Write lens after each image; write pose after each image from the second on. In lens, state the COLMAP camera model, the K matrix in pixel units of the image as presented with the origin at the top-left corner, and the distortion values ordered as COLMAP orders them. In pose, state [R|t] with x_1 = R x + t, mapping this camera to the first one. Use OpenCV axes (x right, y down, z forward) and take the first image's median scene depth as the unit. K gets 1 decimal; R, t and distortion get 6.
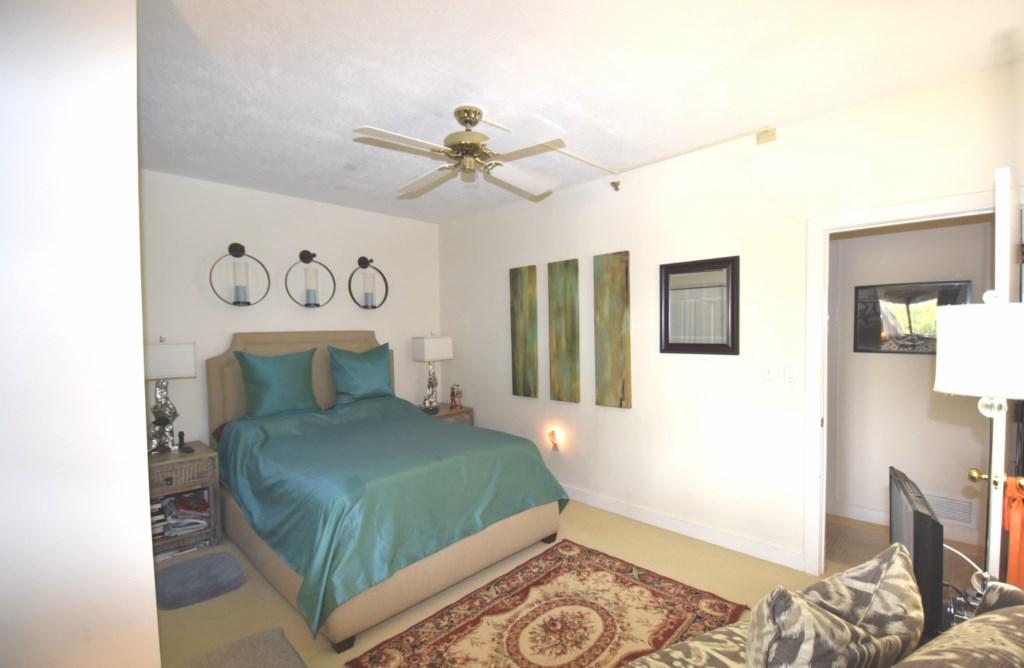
lens RADIAL K [[463.0, 0, 508.6], [0, 463.0, 341.2], [0, 0, 1]] dist [0.002304, -0.011629]
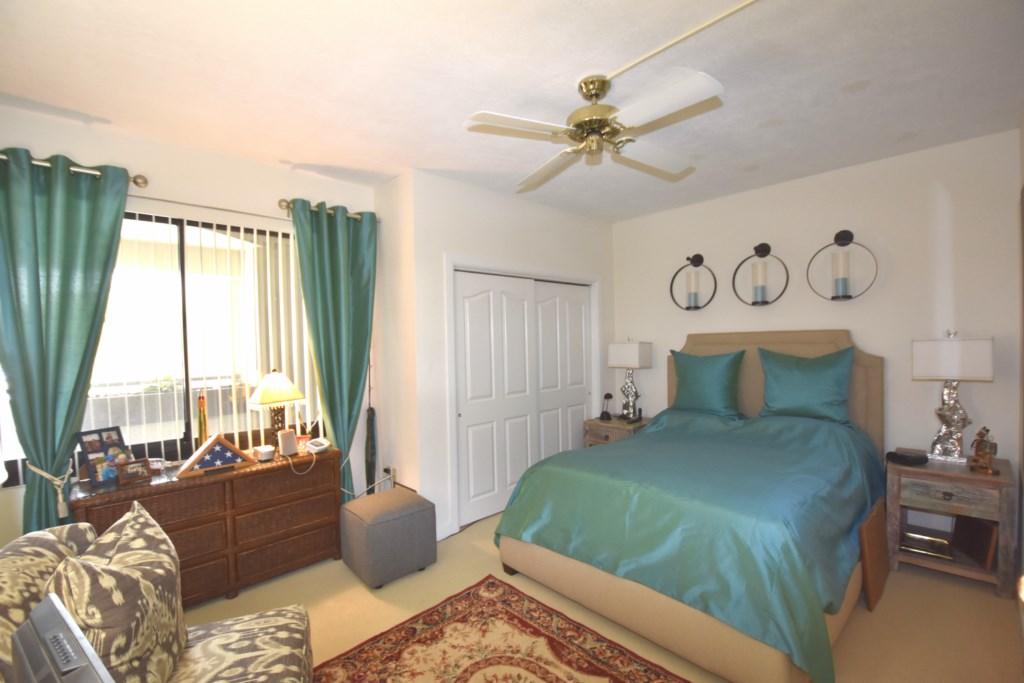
lens RADIAL K [[446.9, 0, 511.1], [0, 446.9, 349.4], [0, 0, 1]] dist [0.015669, -0.021683]
pose [[-0.036887, 0.037923, -0.998600, 0.725456], [-0.004715, 0.999262, 0.038122, -0.027554], [0.999308, 0.006115, -0.036681, 0.824050]]
